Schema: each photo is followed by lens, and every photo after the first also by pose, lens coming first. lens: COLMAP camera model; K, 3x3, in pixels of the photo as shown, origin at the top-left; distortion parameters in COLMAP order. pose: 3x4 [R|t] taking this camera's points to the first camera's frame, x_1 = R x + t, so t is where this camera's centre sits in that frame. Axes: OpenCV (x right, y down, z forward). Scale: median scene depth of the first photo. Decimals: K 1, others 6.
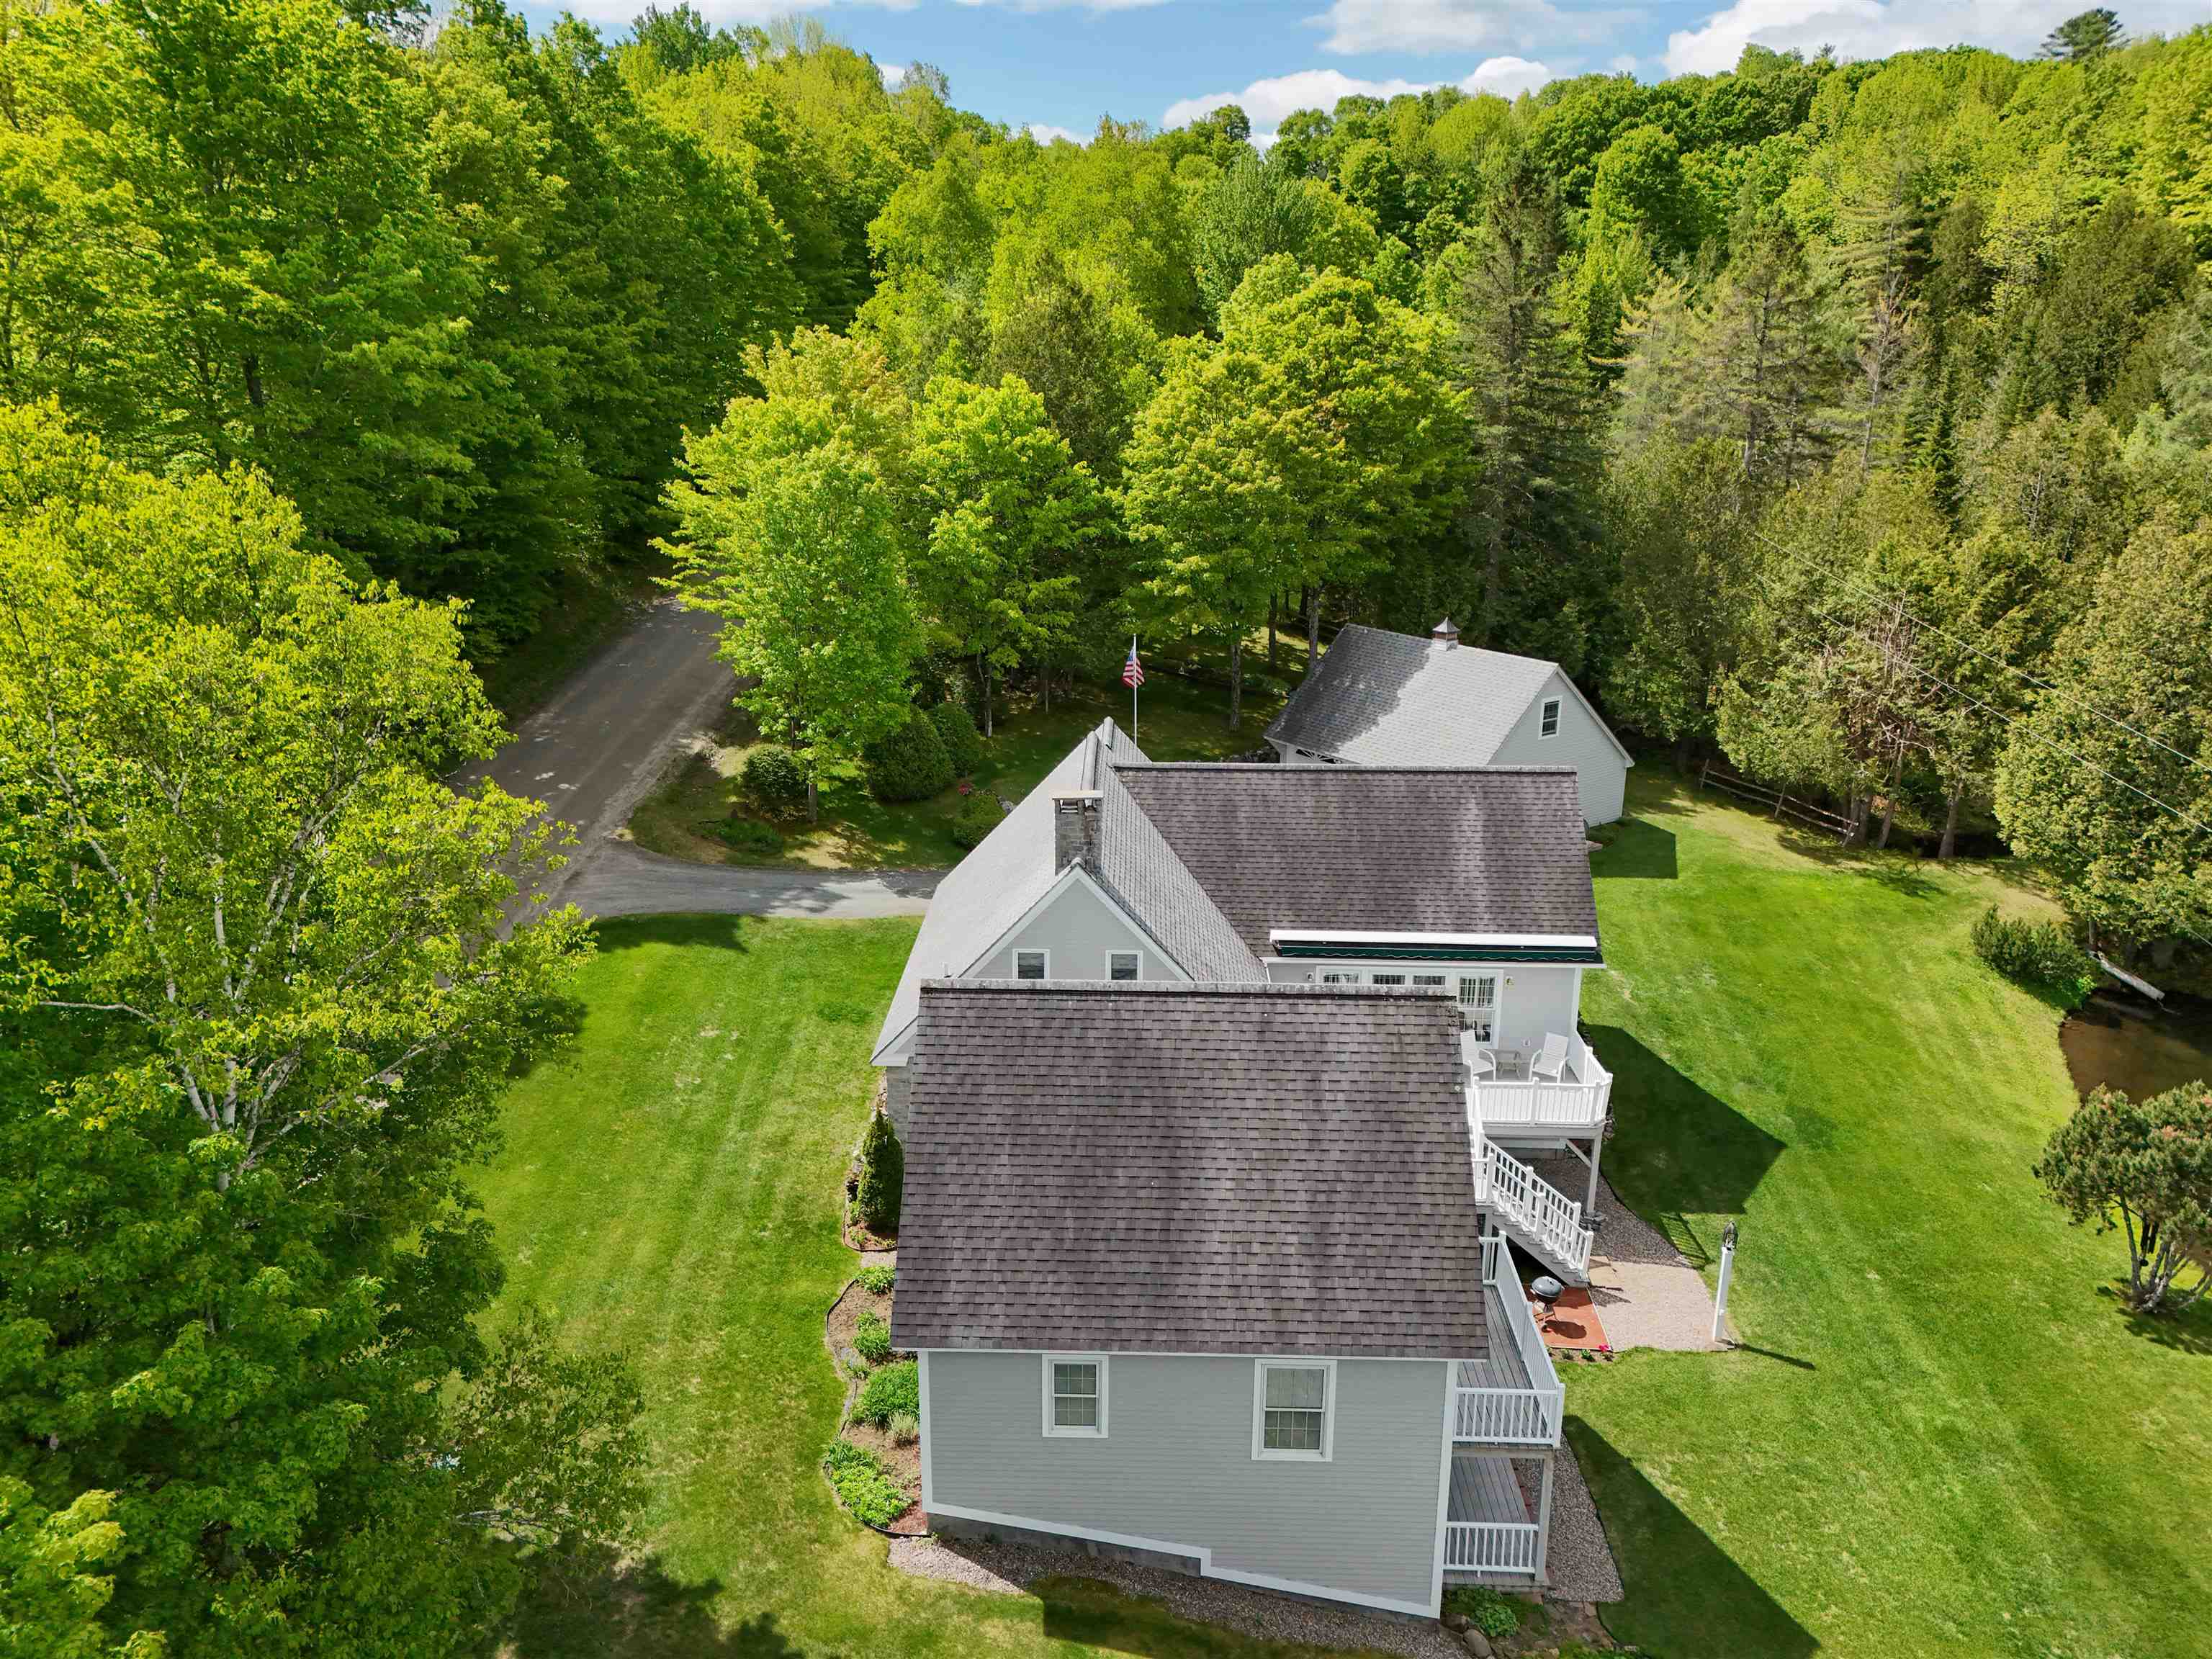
lens RADIAL K [[1601.5, 0, 1106.0], [0, 1601.5, 829.5], [0, 0, 1]] dist [0.080401, -0.002281]
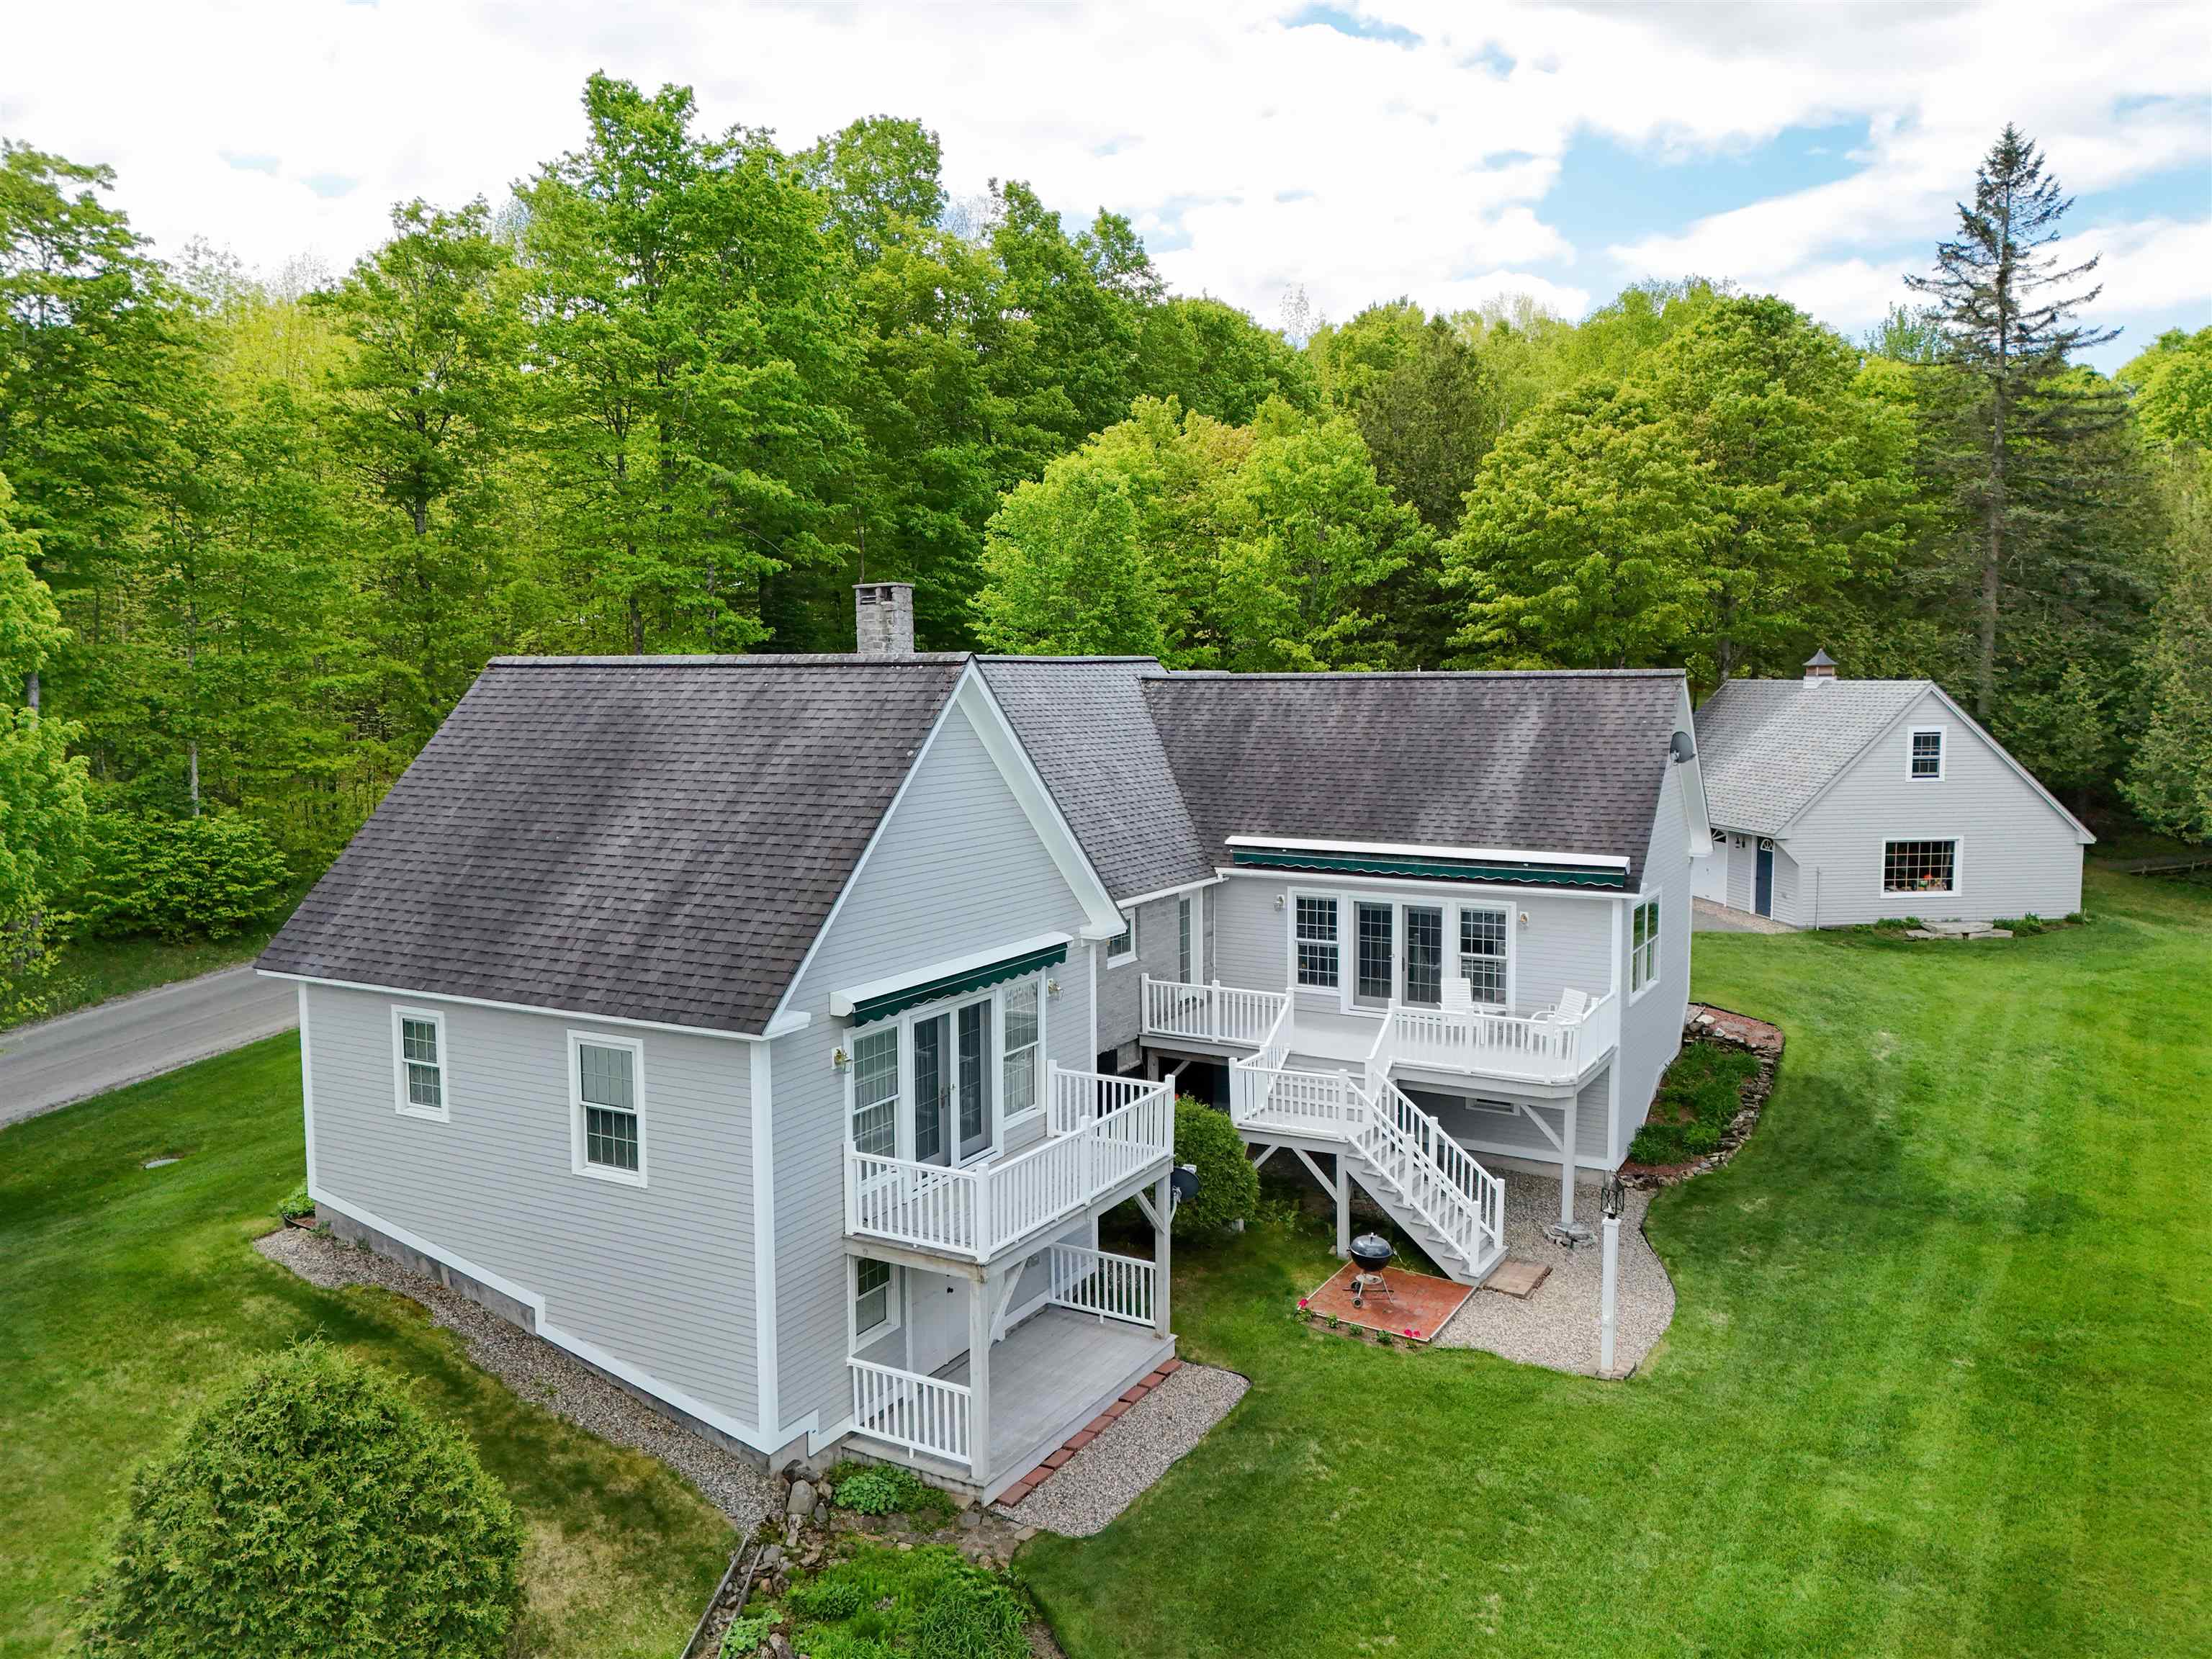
lens RADIAL K [[1608.5, 0, 1097.8], [0, 1608.5, 820.5], [0, 0, 1]] dist [0.034603, 0.000140]
pose [[0.876132, 0.027921, -0.481261, 0.457961], [-0.127848, 0.976031, -0.176120, 0.217232], [0.464809, 0.215833, 0.858702, 0.269386]]
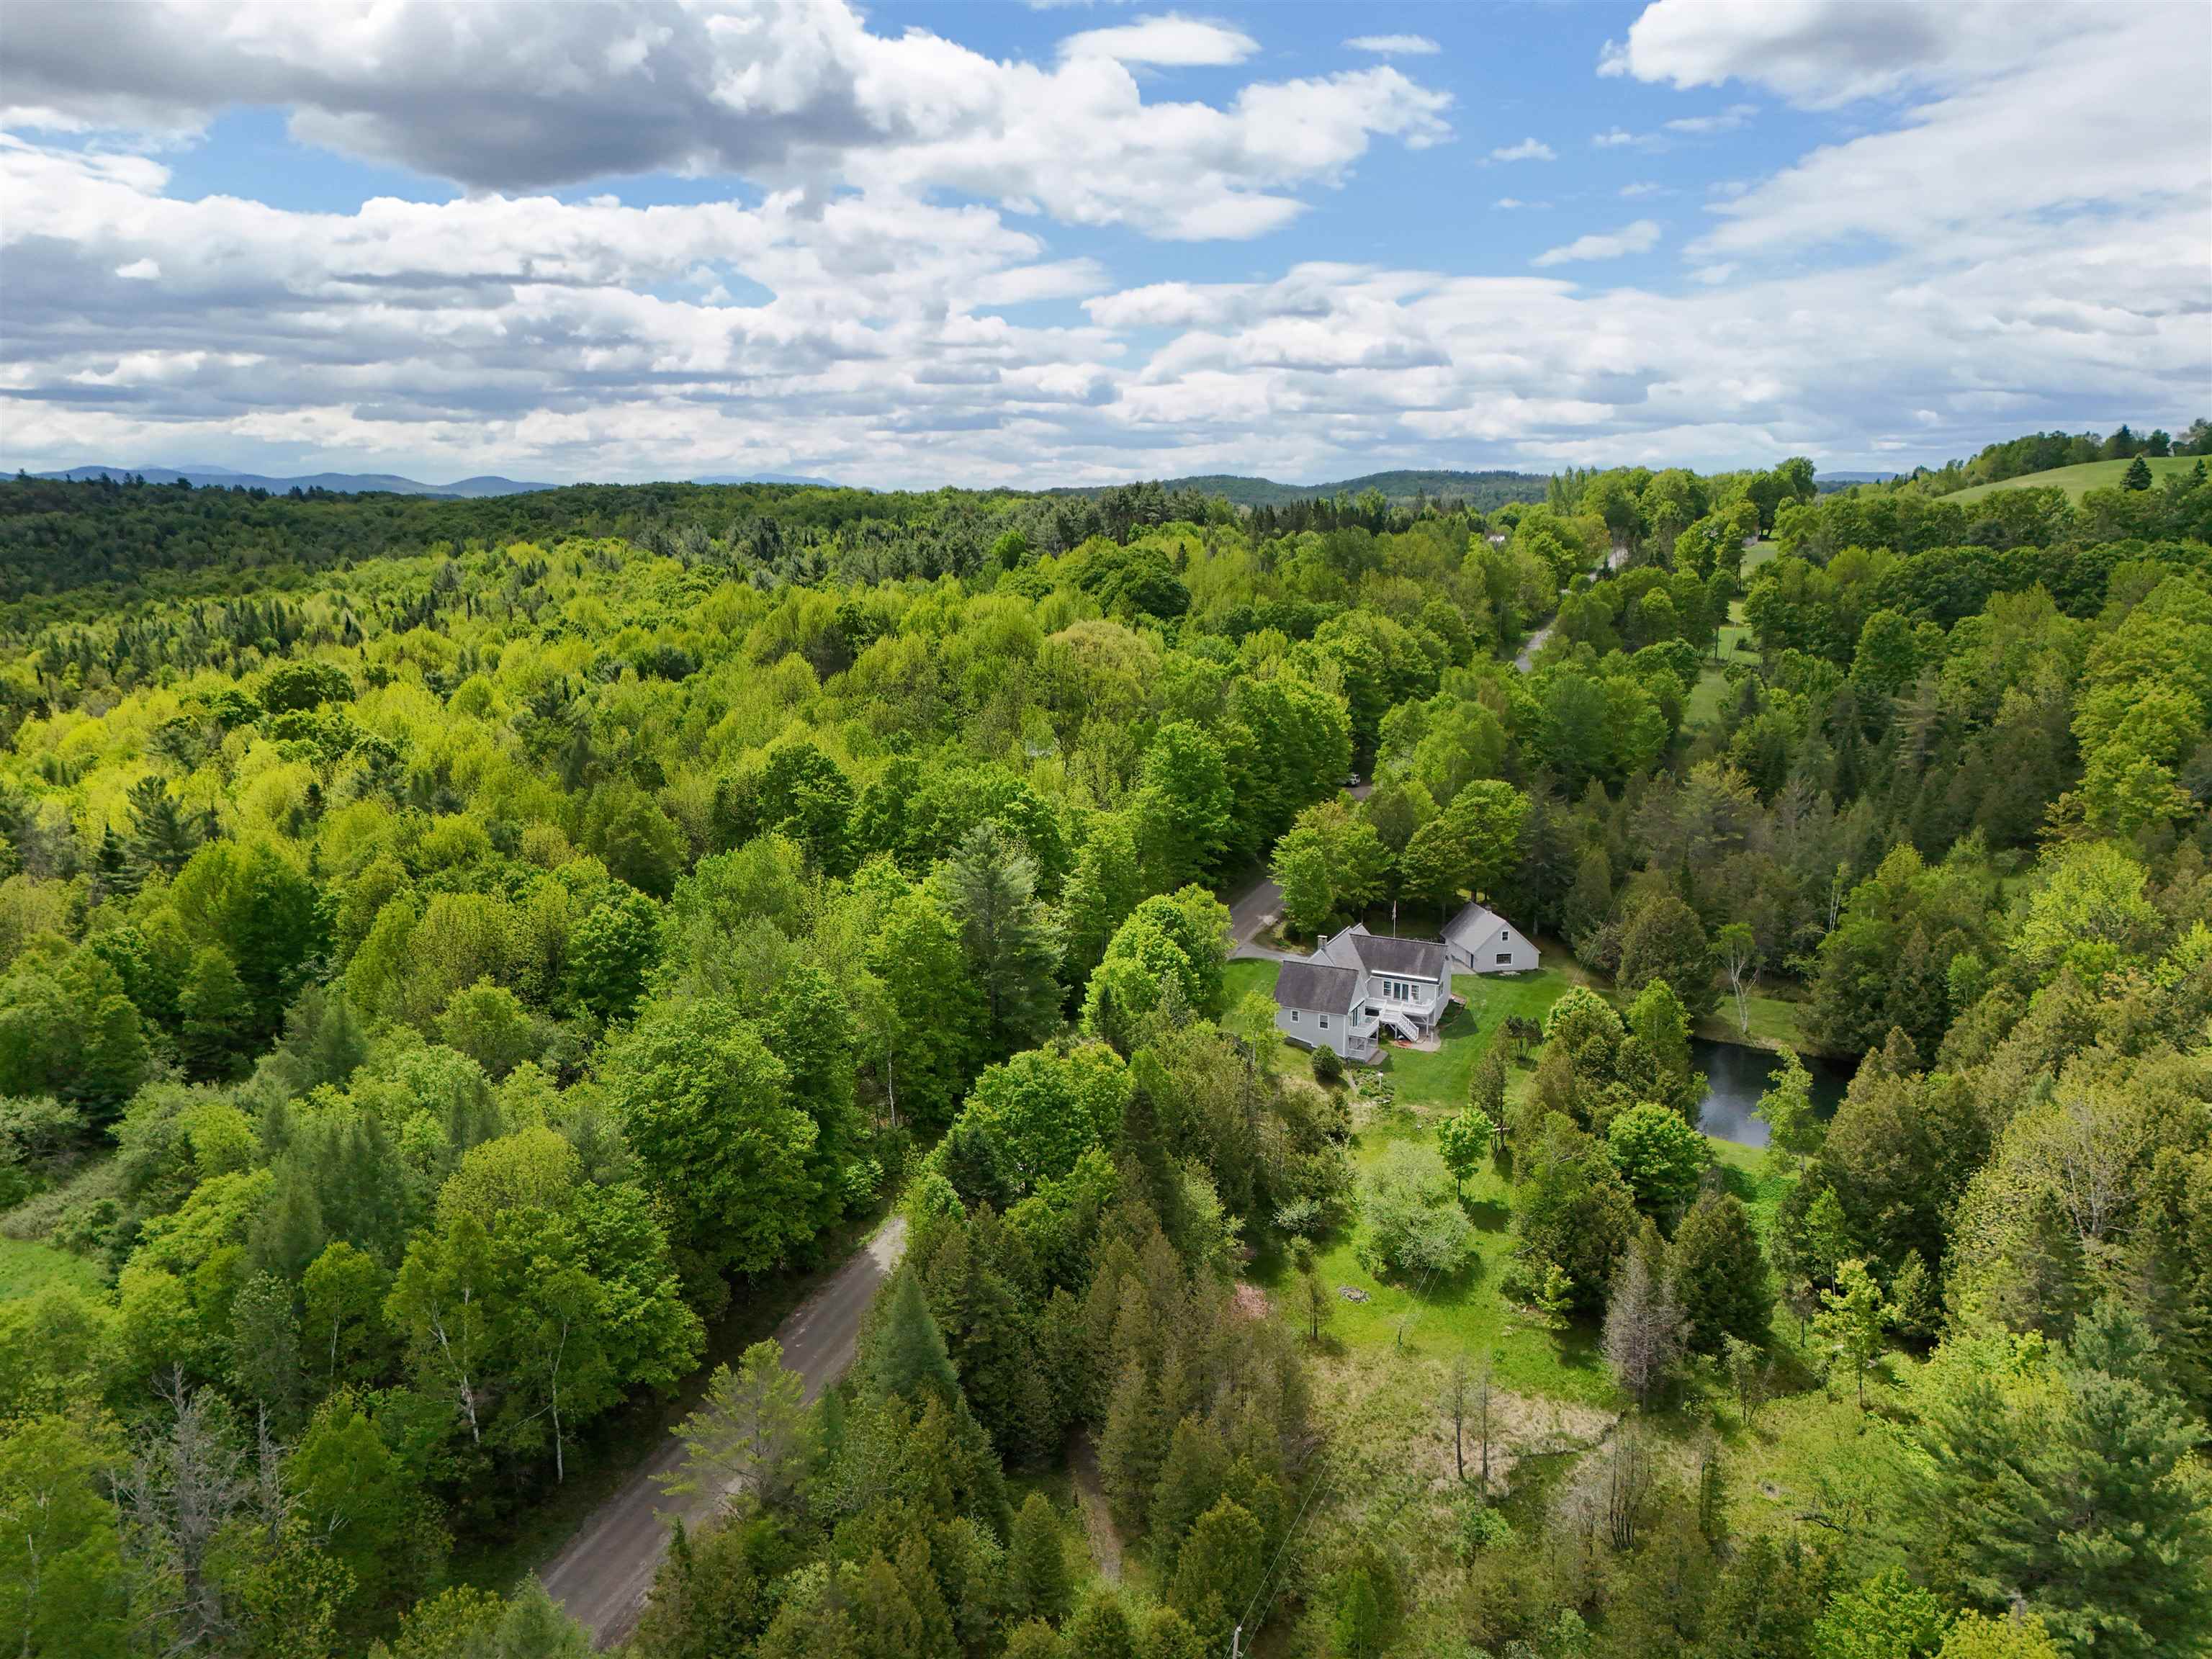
lens RADIAL K [[1601.5, 0, 1106.0], [0, 1601.5, 829.5], [0, 0, 1]] dist [0.080401, -0.002281]
pose [[0.909283, 0.077962, -0.408812, 1.367561], [-0.120802, 0.989448, -0.079997, 0.132892], [0.398261, 0.122125, 0.909106, -3.900992]]
